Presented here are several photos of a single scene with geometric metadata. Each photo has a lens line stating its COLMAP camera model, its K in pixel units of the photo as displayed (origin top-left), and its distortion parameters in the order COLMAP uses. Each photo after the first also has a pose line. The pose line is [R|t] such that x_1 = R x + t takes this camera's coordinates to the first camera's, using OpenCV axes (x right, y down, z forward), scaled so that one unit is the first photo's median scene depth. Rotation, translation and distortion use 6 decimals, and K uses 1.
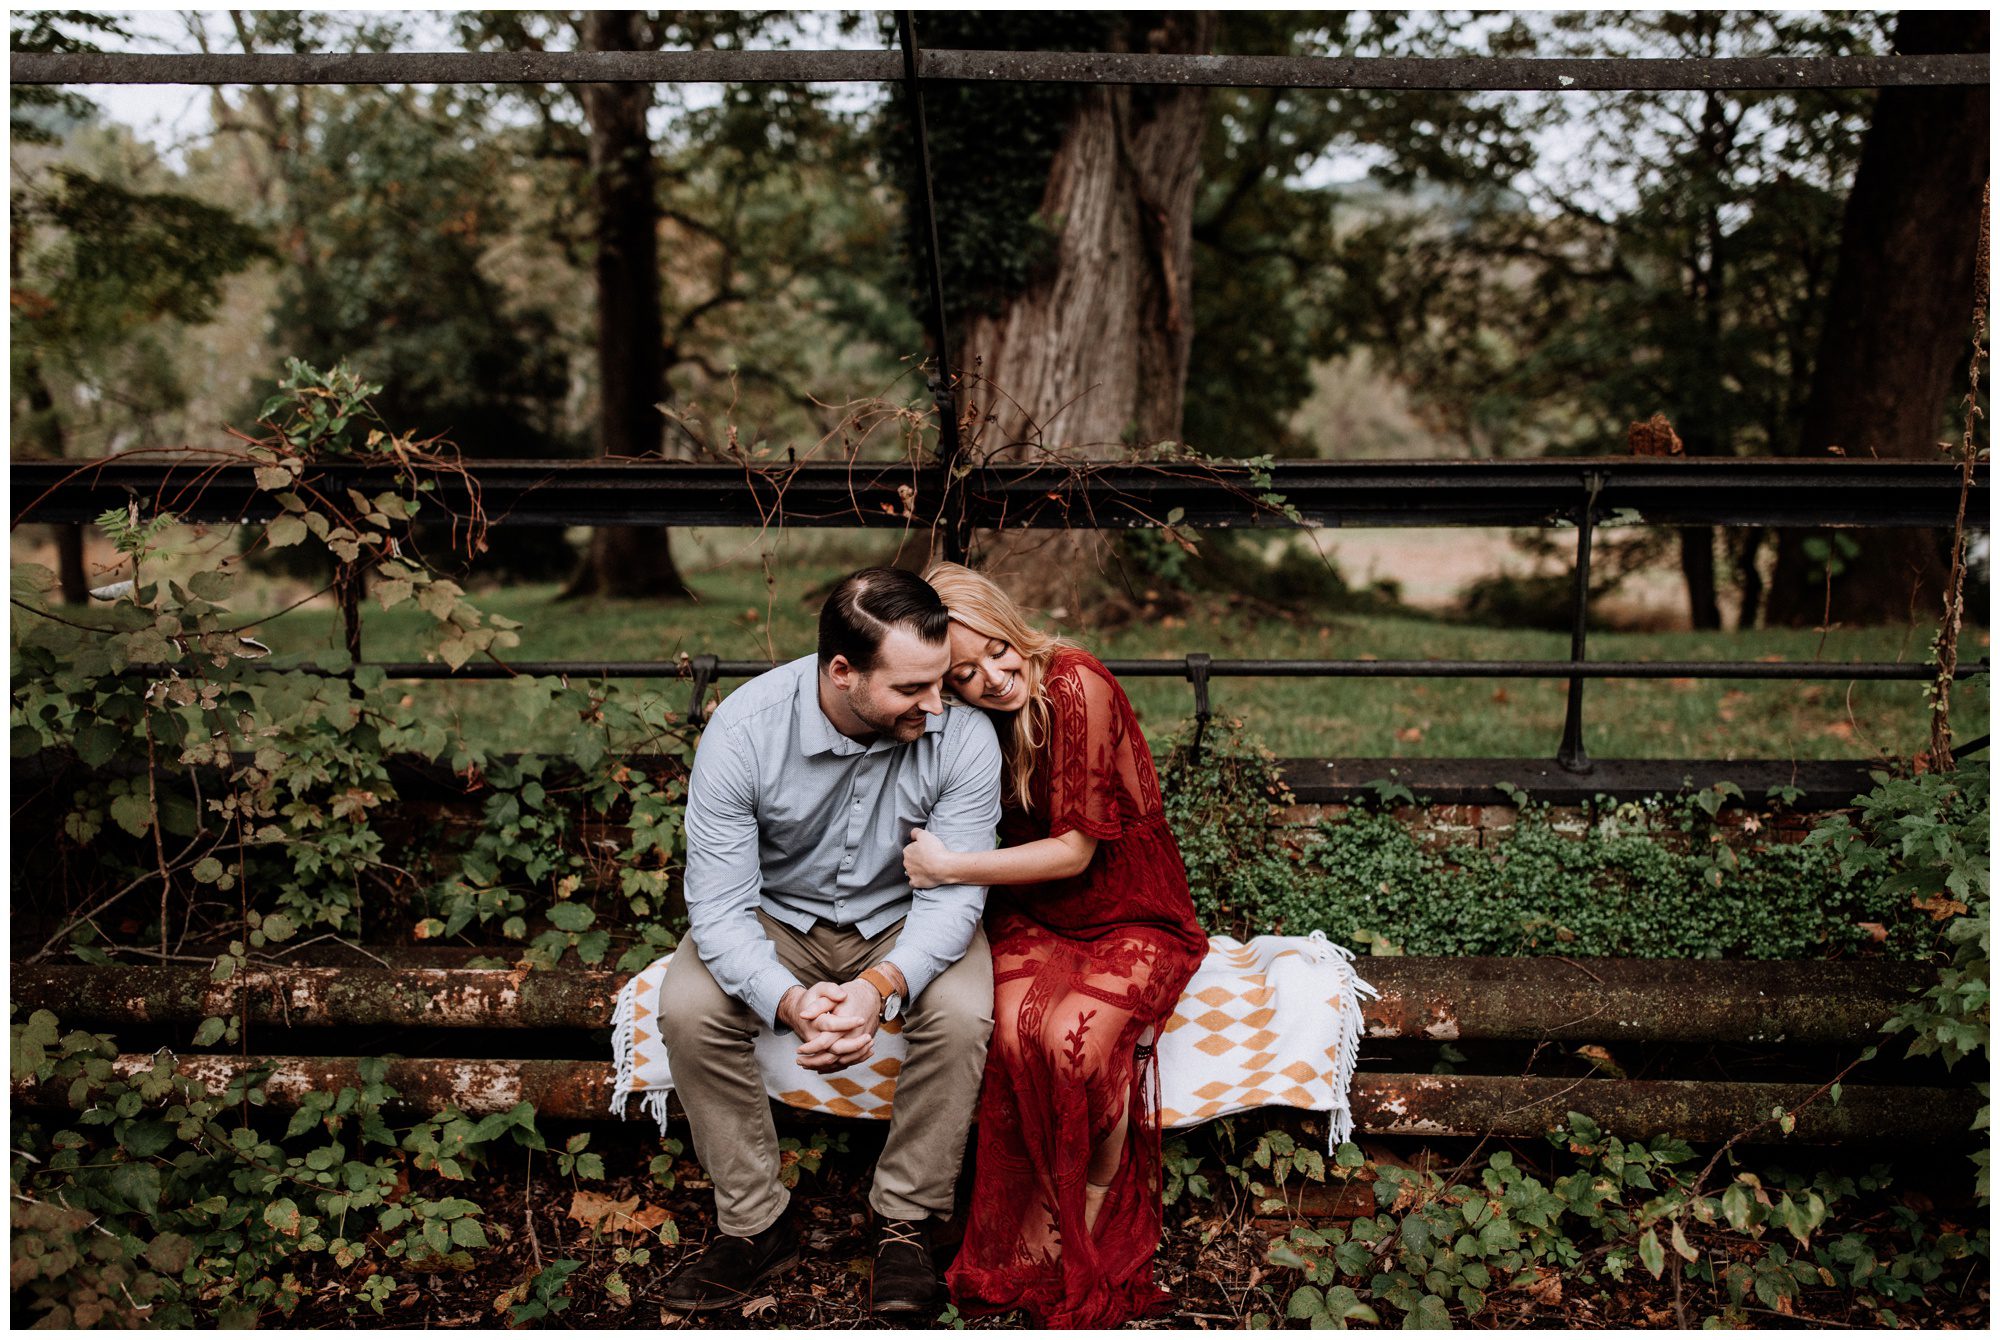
lens RADIAL K [[1986.8, 0, 973.3], [0, 1986.8, 666.4], [0, 0, 1]] dist [0.039540, -0.000515]
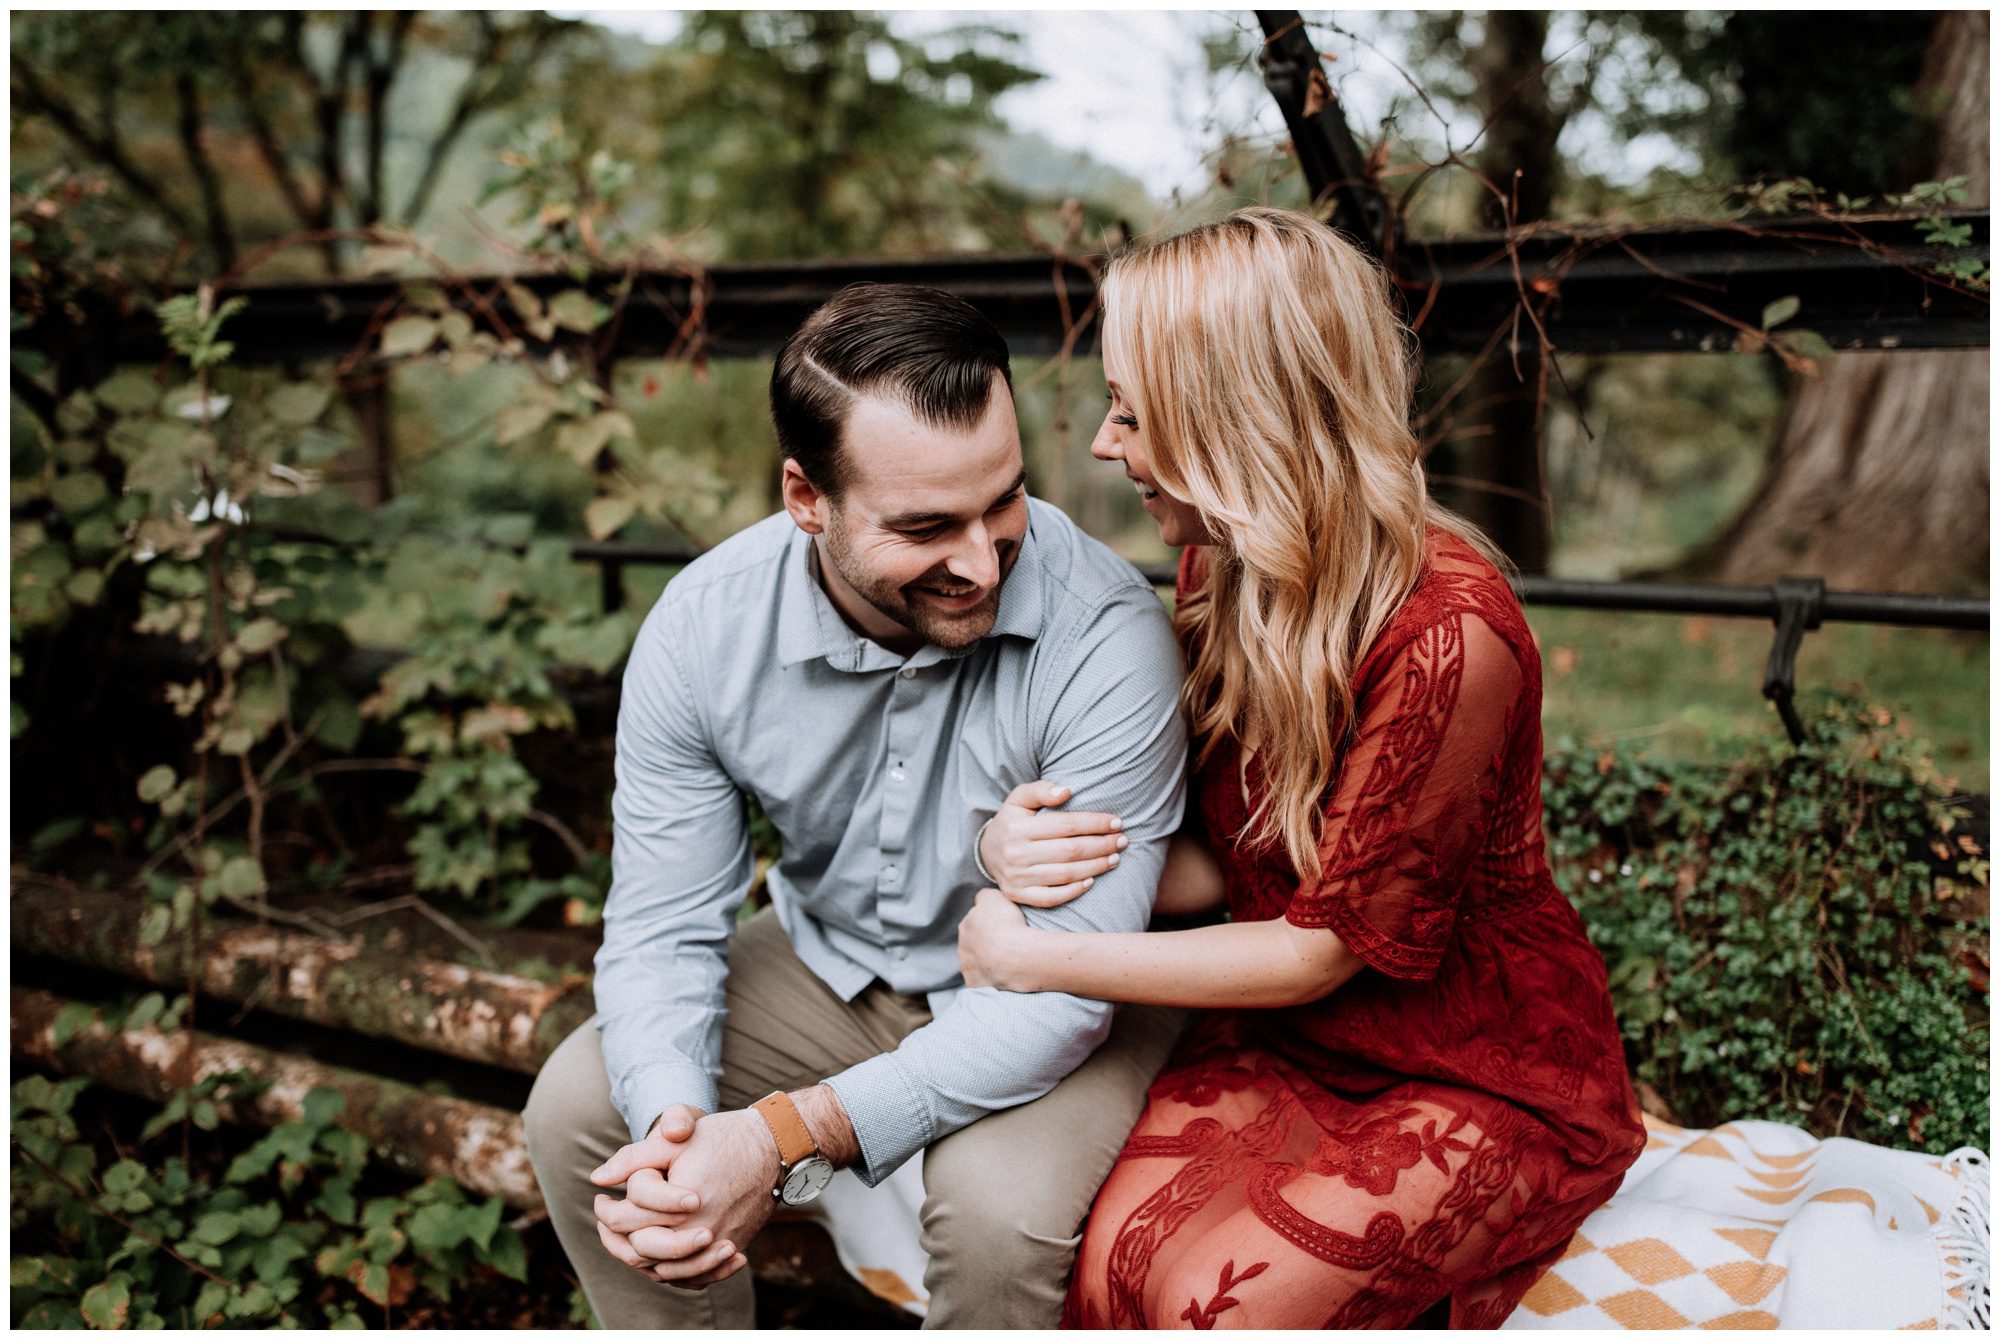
lens RADIAL K [[1895.7, 0, 1000.0], [0, 1895.7, 670.0], [0, 0, 1]] dist [0.003819, 0.004458]
pose [[0.889477, 0.068073, -0.451881, 0.155859], [-0.072972, 0.997312, 0.006601, 0.031010], [0.451115, 0.027103, 0.892054, 0.462975]]
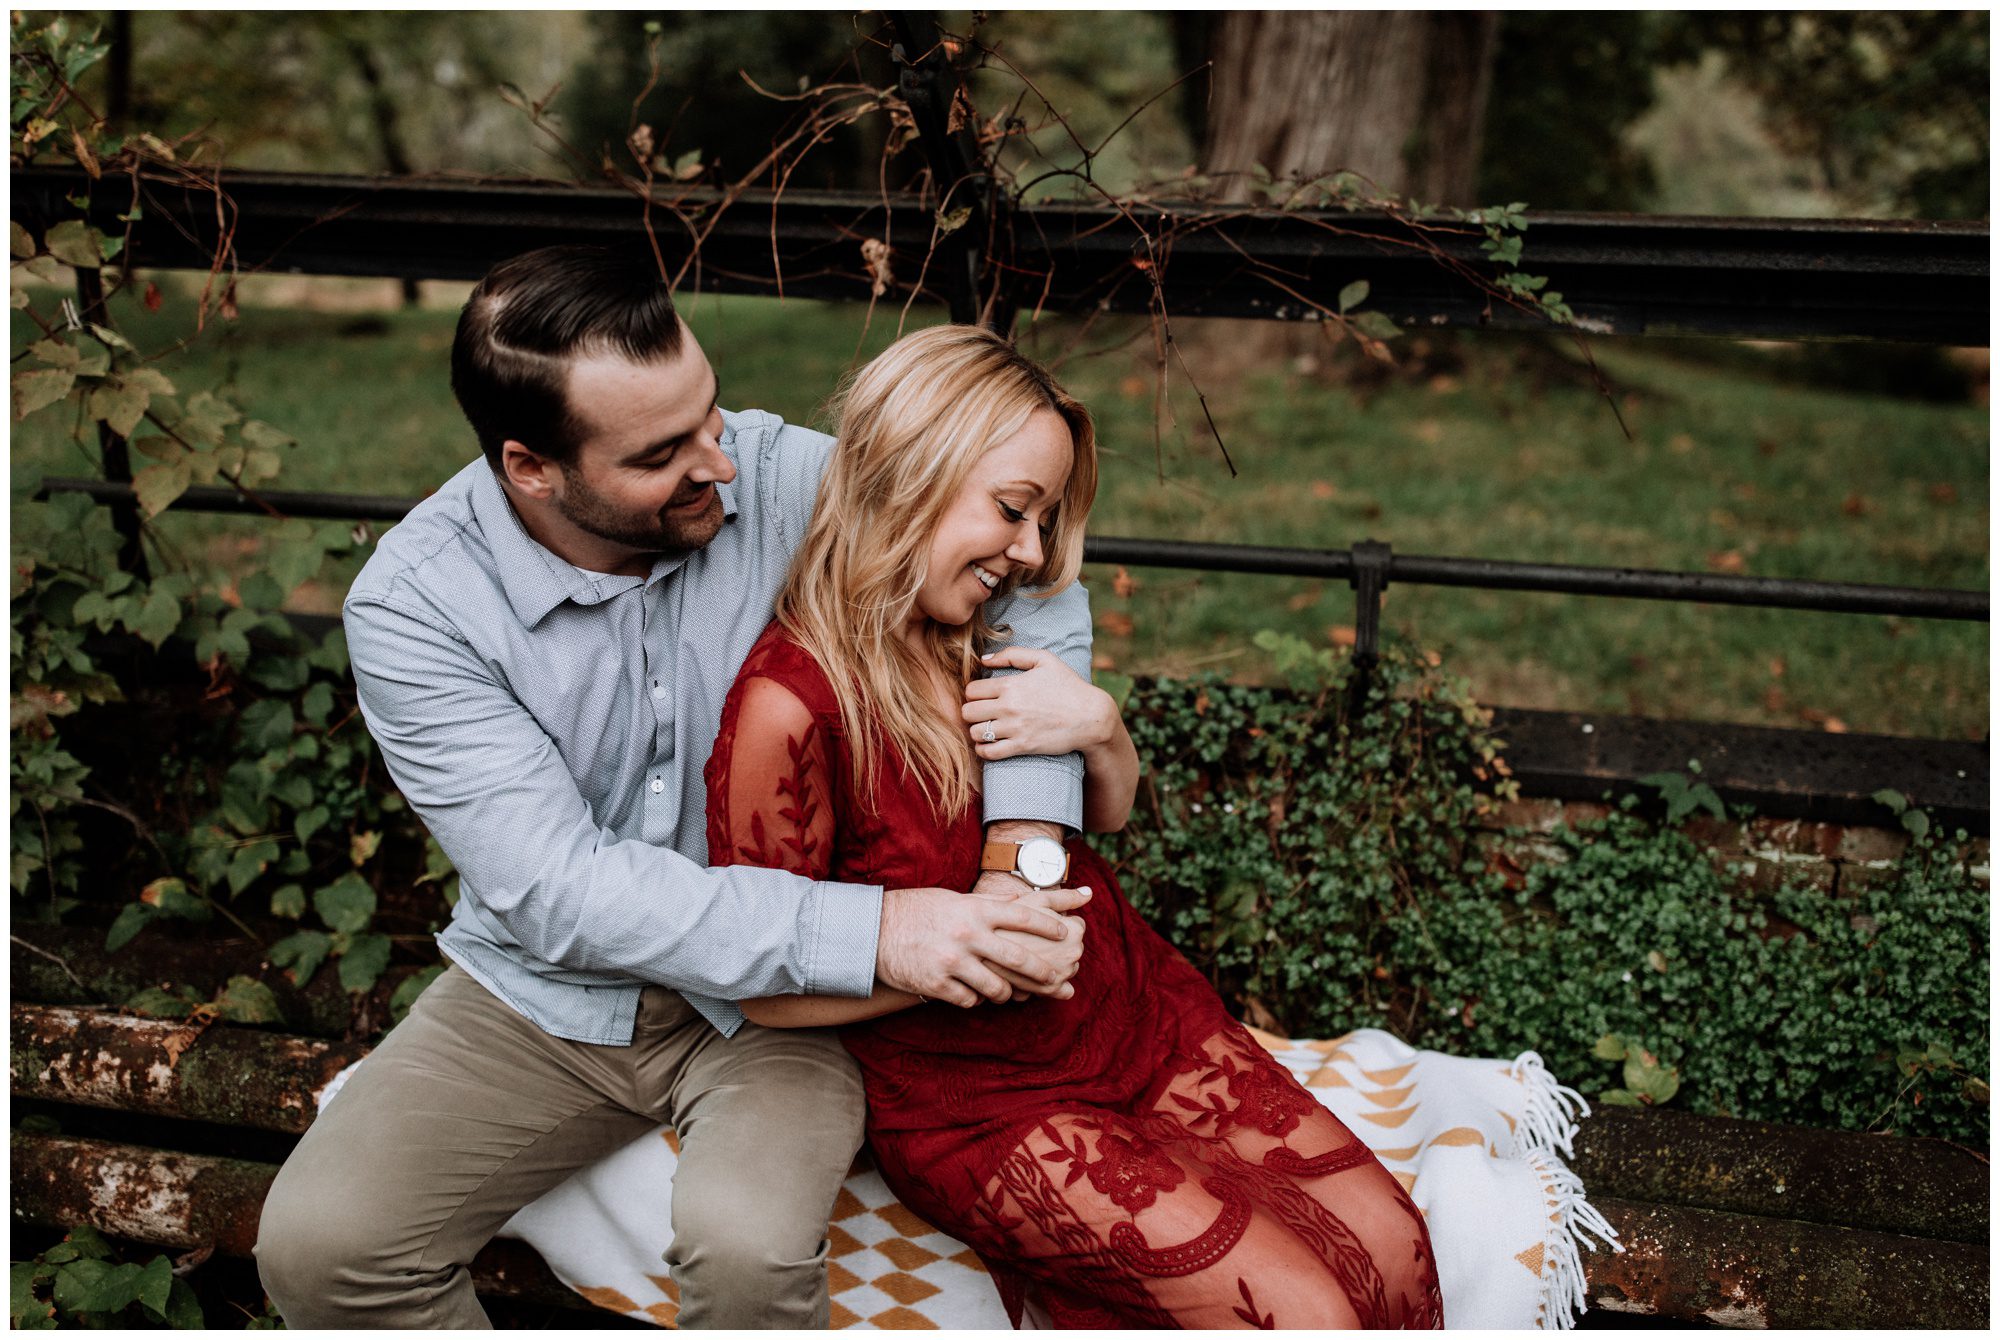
lens RADIAL K [[1895.7, 0, 1000.0], [0, 1895.7, 670.0], [0, 0, 1]] dist [0.003819, 0.004458]
pose [[0.987964, 0.064977, -0.140374, 0.086781], [-0.041914, 0.985997, 0.161409, -0.056464], [0.148896, -0.153583, 0.976853, 0.433389]]
